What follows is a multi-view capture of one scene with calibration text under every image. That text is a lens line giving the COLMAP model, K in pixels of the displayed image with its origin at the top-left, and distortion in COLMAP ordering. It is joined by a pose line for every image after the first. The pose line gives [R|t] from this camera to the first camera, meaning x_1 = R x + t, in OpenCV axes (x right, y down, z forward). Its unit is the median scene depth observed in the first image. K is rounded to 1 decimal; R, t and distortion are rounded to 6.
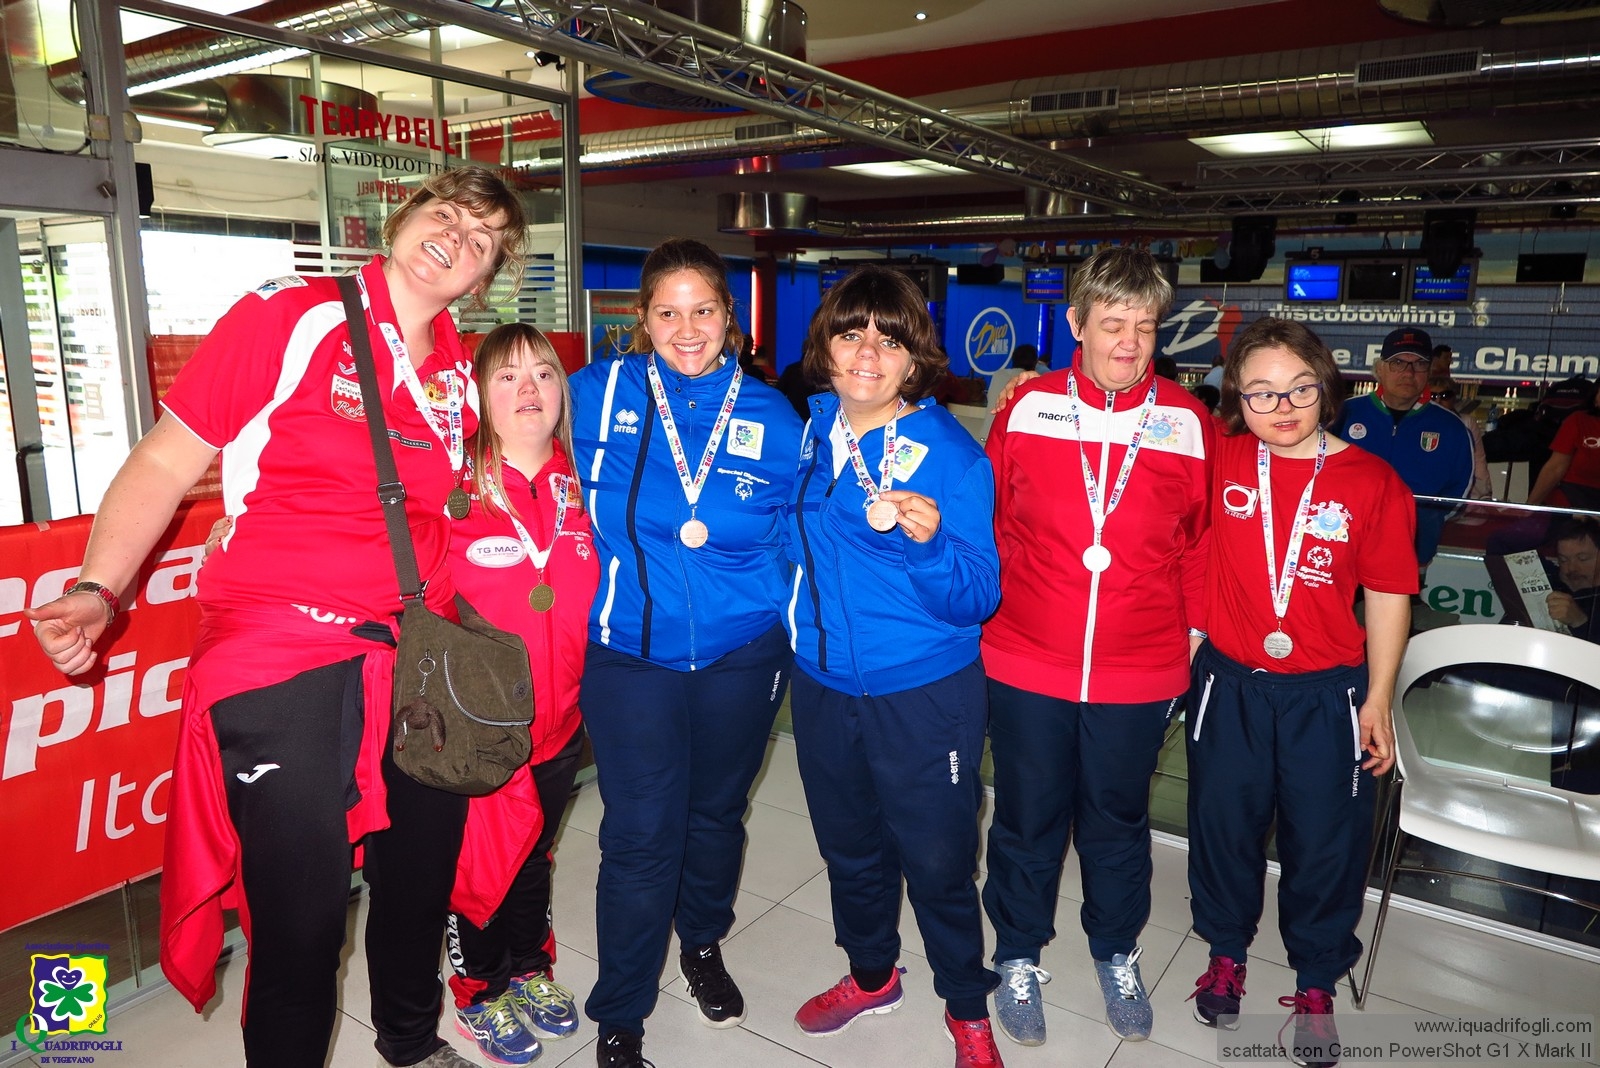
lens RADIAL K [[1104.6, 0, 807.5], [0, 1104.6, 525.0], [0, 0, 1]] dist [-0.014387, 0.011630]
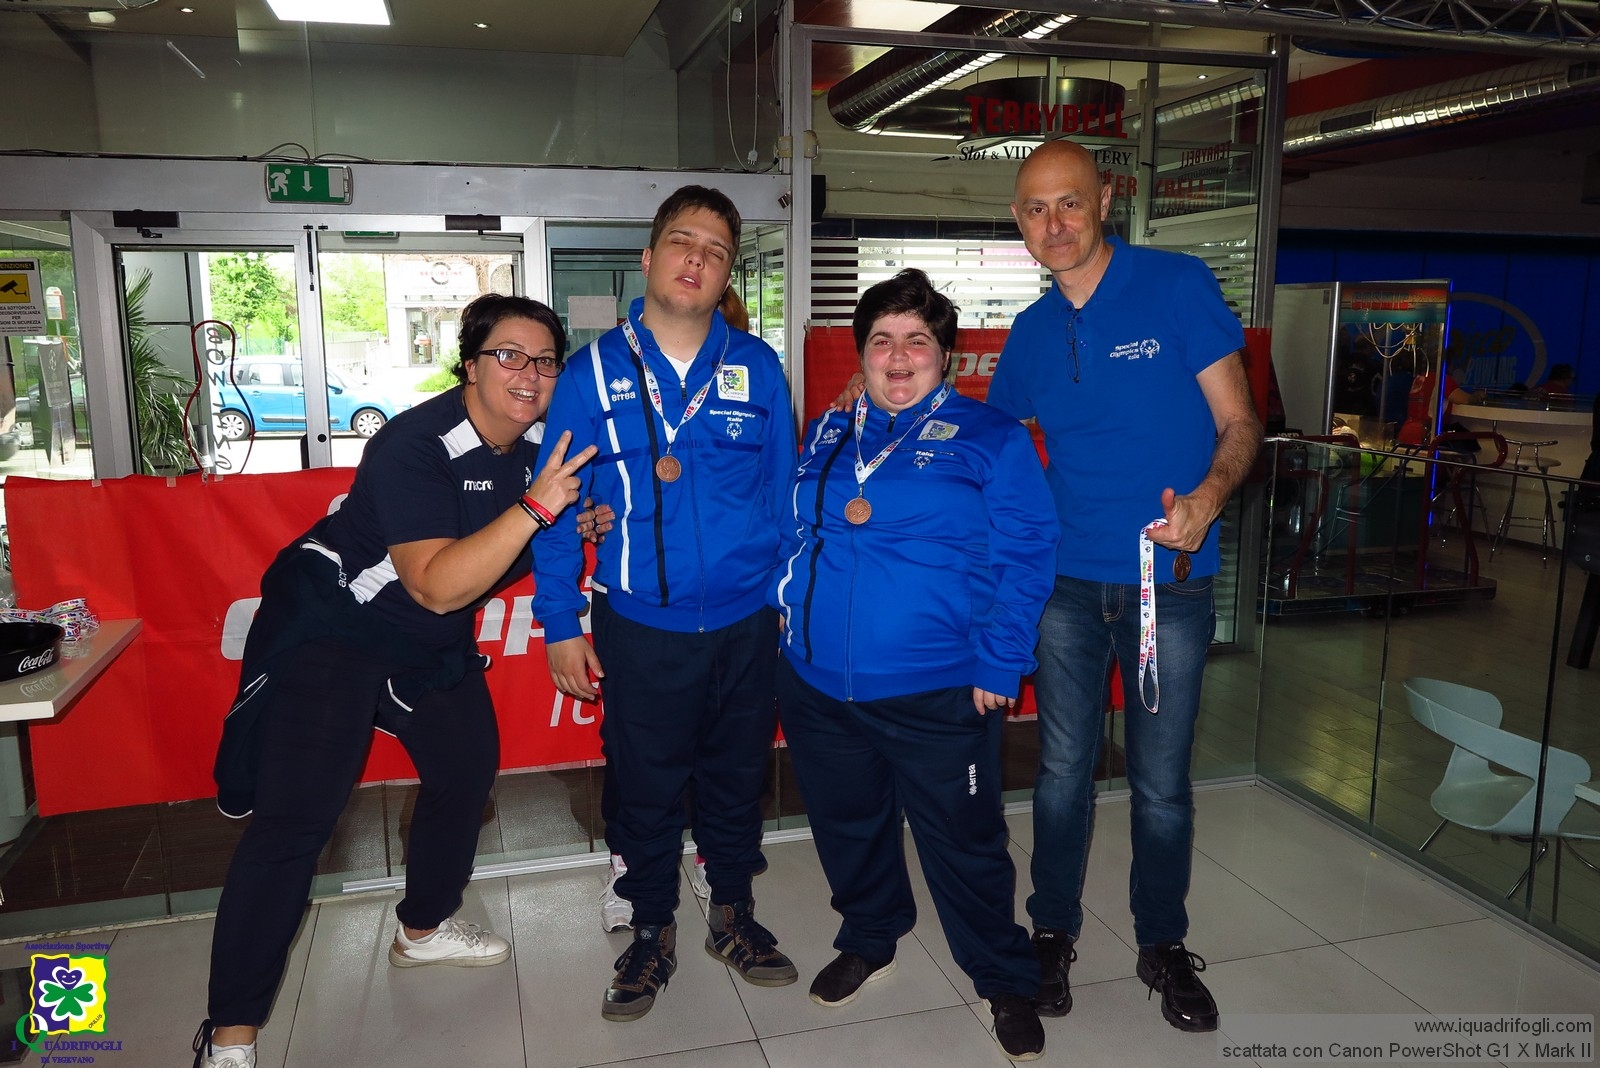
lens RADIAL K [[1237.3, 0, 798.5], [0, 1237.3, 525.7], [0, 0, 1]] dist [-0.006733, 0.009713]
pose [[0.763882, 0.097556, -0.637940, 0.129369], [-0.113272, 0.993431, 0.016285, 0.004278], [0.635338, 0.059821, 0.769914, 0.023399]]
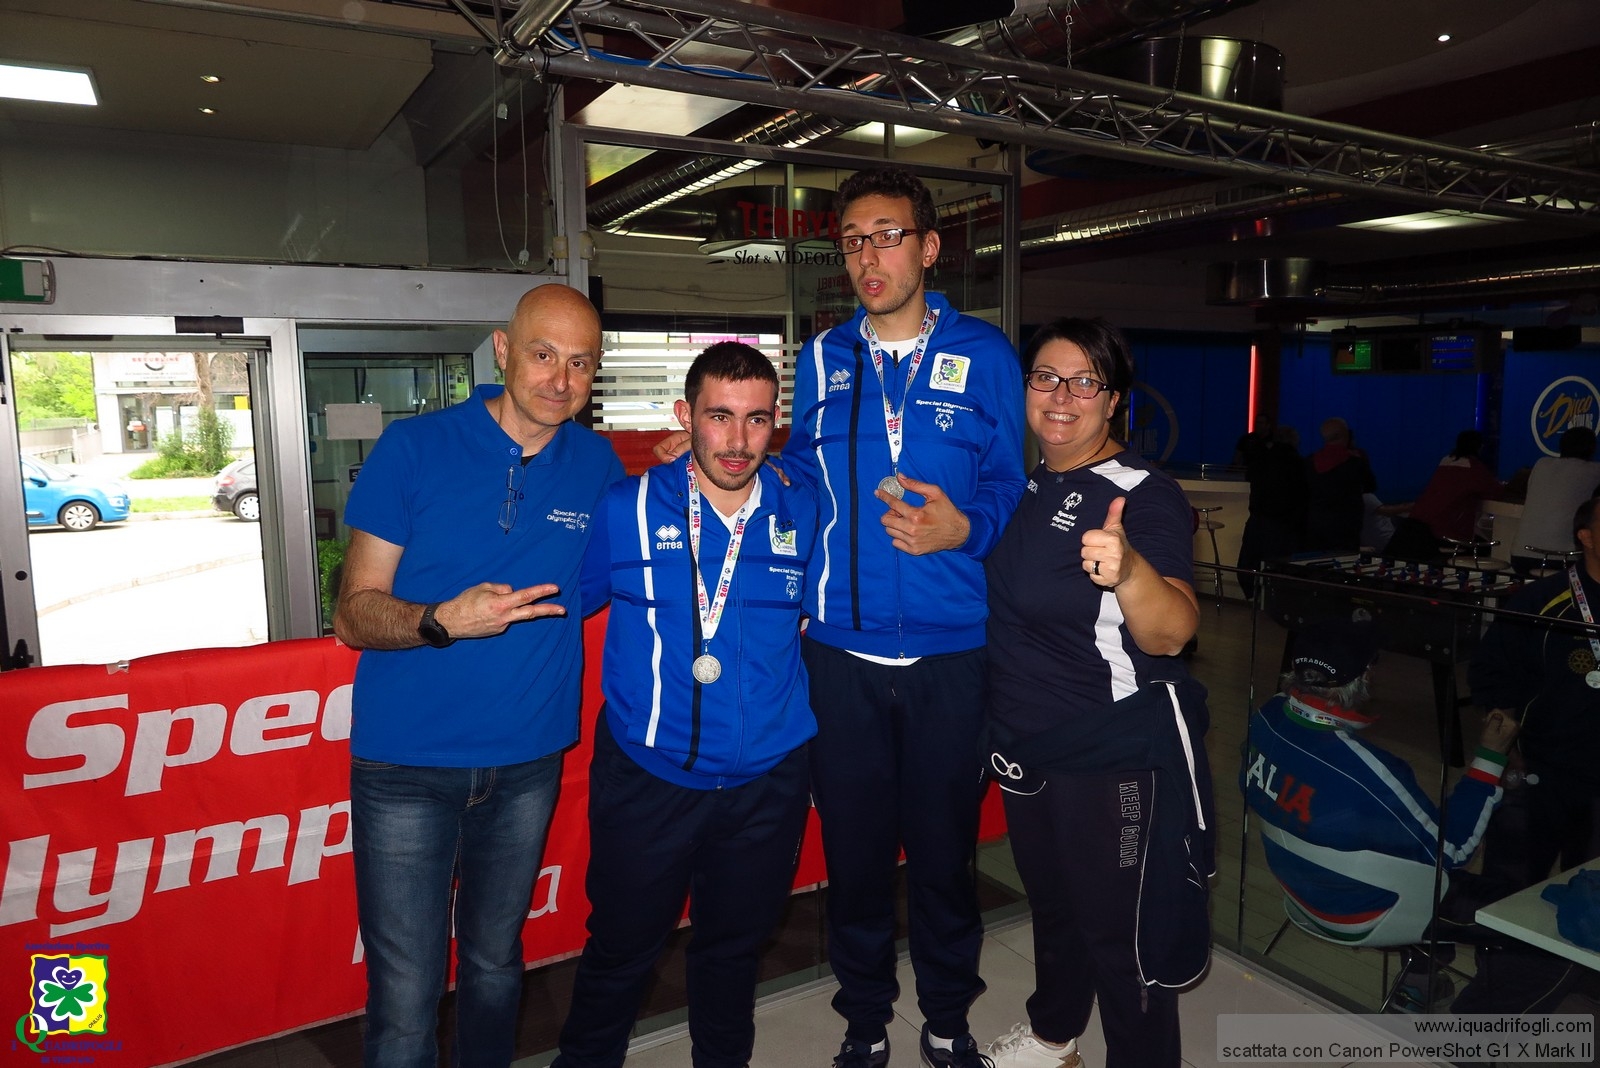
lens RADIAL K [[1104.6, 0, 801.9], [0, 1104.6, 525.0], [0, 0, 1]] dist [-0.014387, 0.011630]
pose [[0.899959, 0.032069, -0.434793, 0.038150], [-0.061581, 0.996643, -0.053955, -0.021843], [0.431603, 0.075332, 0.898912, 0.073199]]
